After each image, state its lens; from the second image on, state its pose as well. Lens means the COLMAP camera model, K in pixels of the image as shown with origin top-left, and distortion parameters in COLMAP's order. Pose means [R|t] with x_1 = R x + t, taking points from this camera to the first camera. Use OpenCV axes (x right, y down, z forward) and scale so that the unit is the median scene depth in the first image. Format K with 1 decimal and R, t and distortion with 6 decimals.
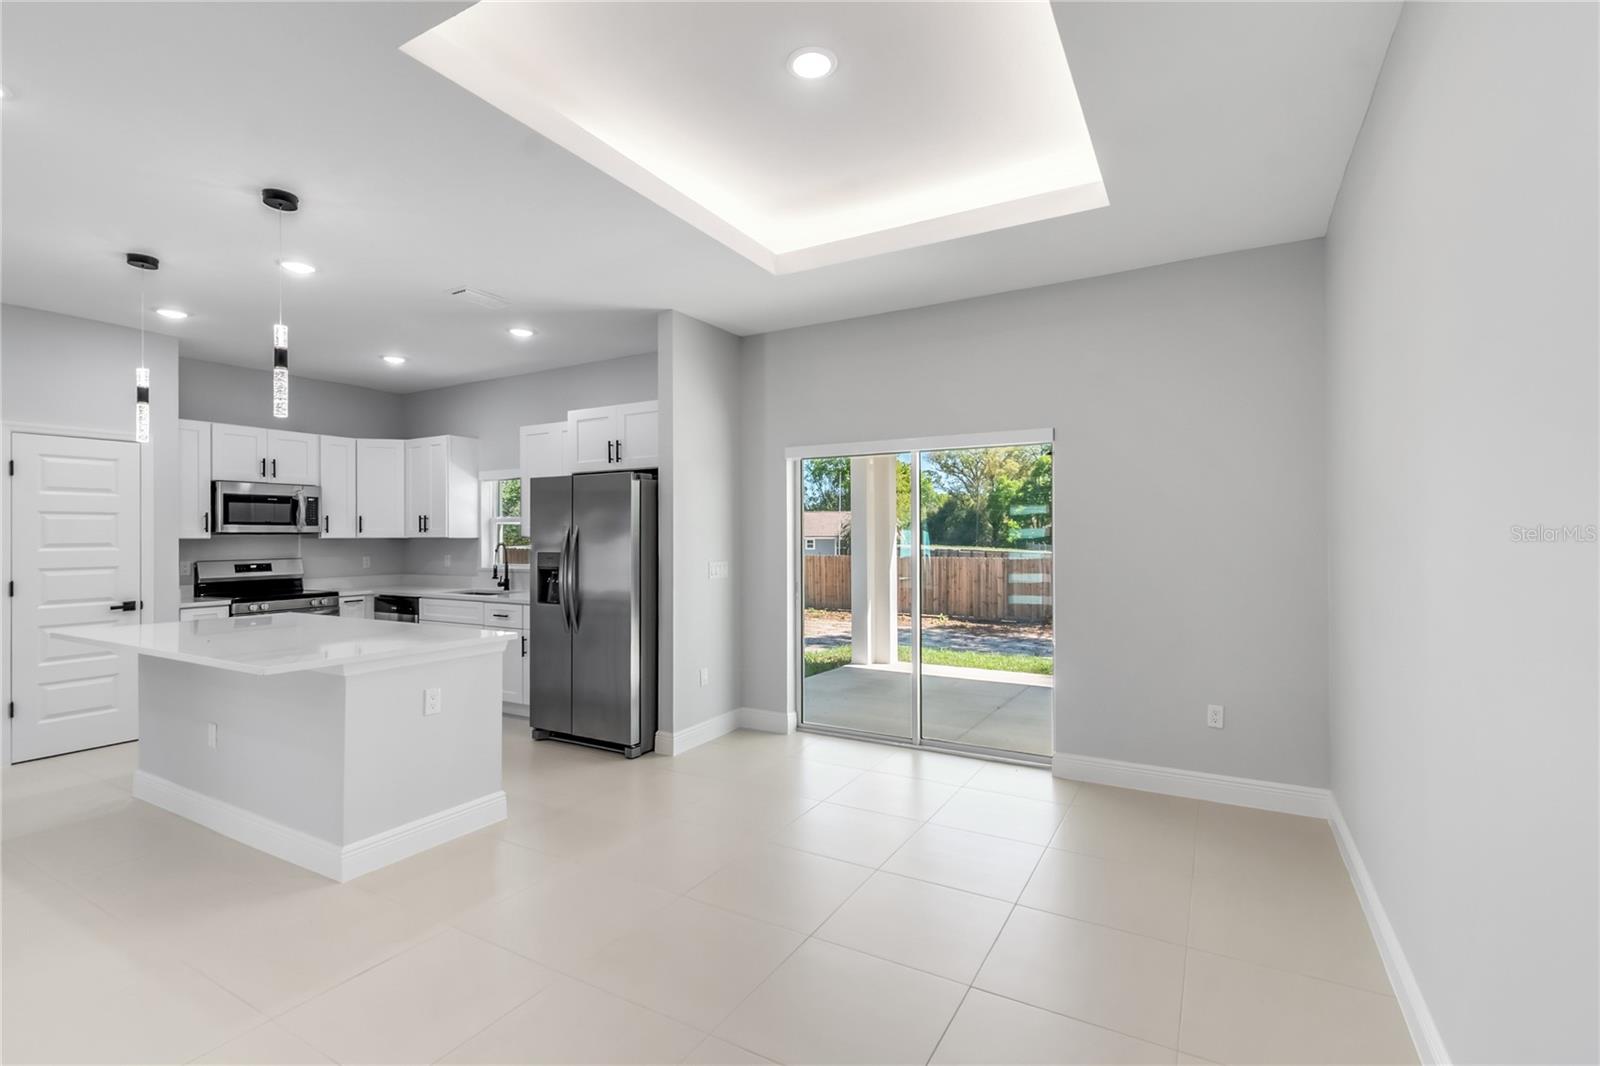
lens RADIAL K [[726.4, 0, 809.6], [0, 726.4, 532.0], [0, 0, 1]] dist [0.000203, 0.000081]
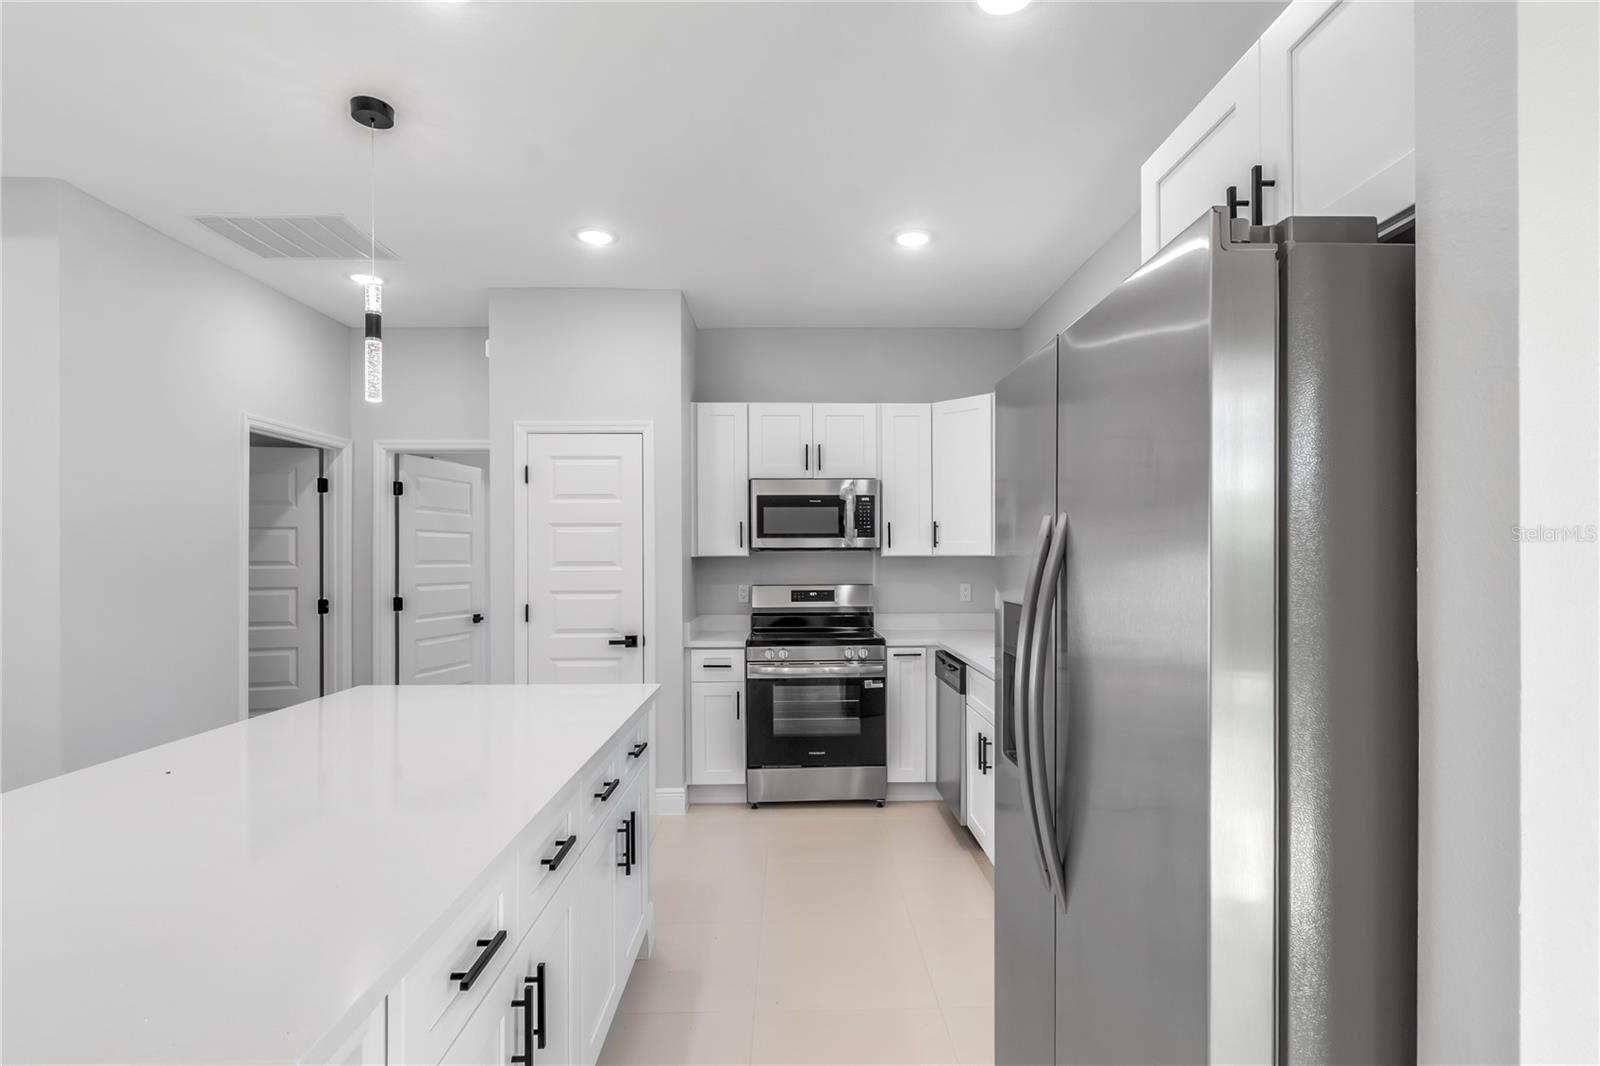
lens RADIAL K [[763.2, 0, 808.1], [0, 763.2, 545.8], [0, 0, 1]] dist [-0.001467, -0.000287]
pose [[0.511984, -0.009059, -0.858948, -0.100235], [0.004962, 0.999959, -0.007589, 0.004331], [0.858981, -0.000377, 0.512007, 0.599651]]
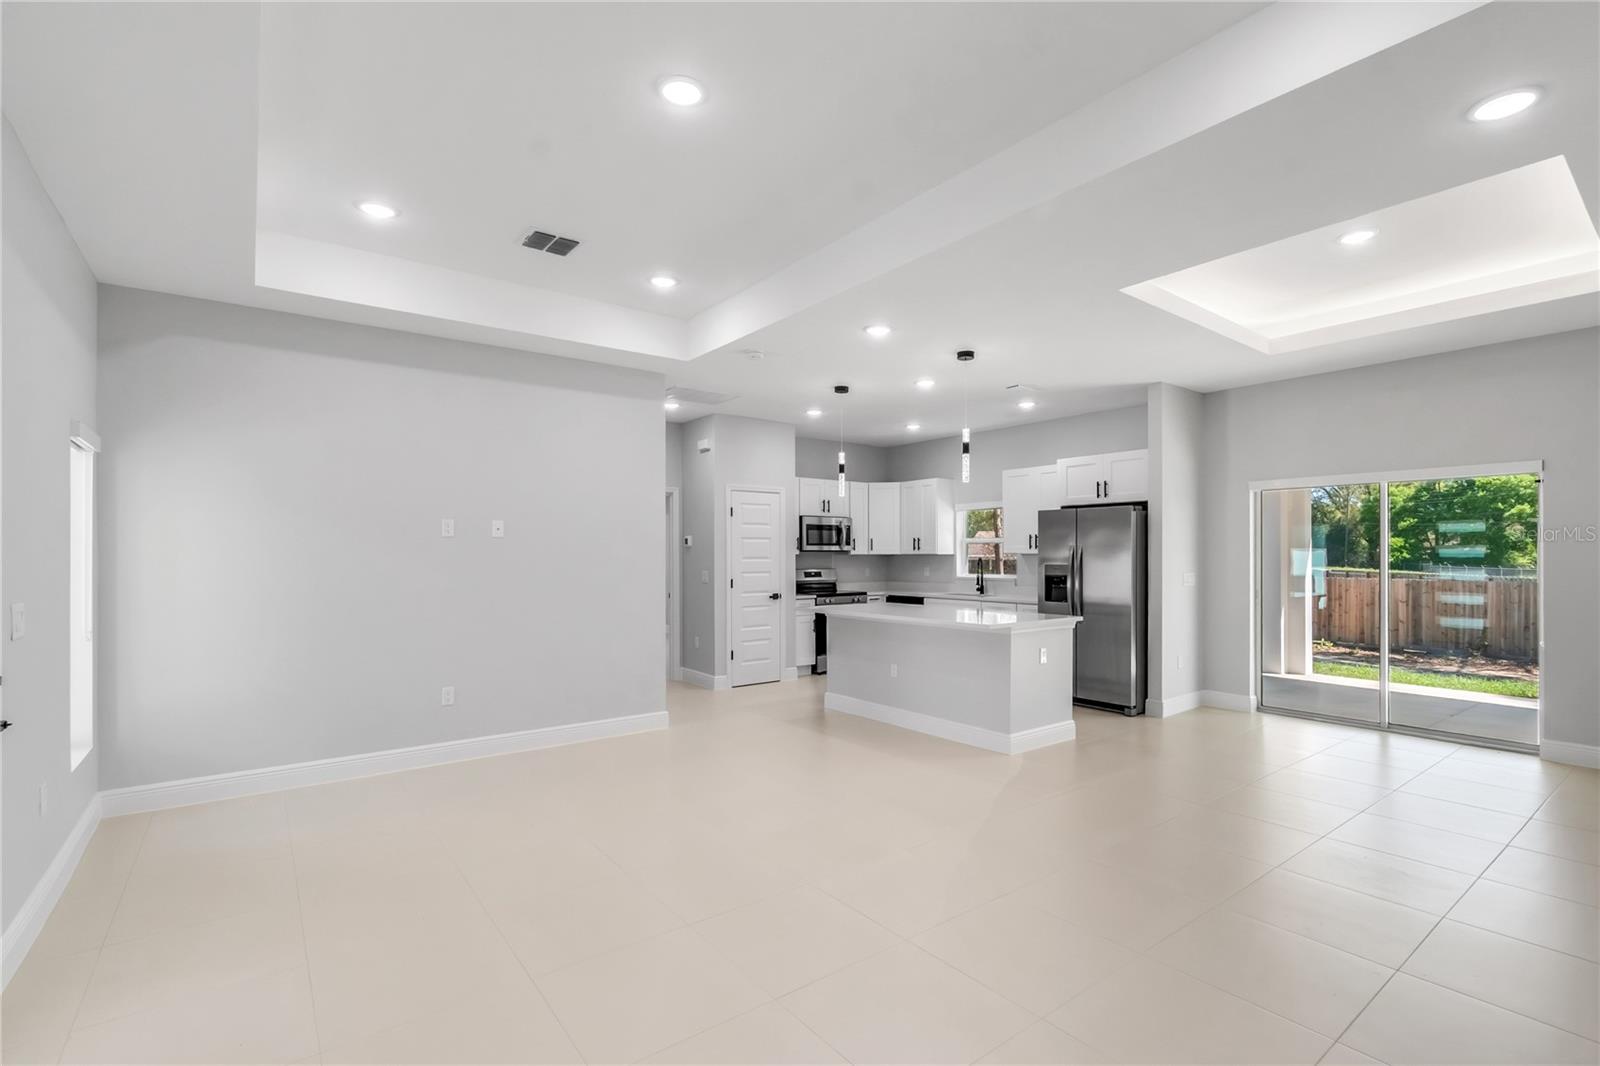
lens RADIAL K [[730.3, 0, 810.8], [0, 730.3, 554.7], [0, 0, 1]] dist [0.000239, 0.000590]
pose [[0.921052, 0.001525, -0.389436, -0.195573], [0.000685, 0.999984, 0.005535, 0.001212], [0.389438, -0.005364, 0.921037, -0.361327]]
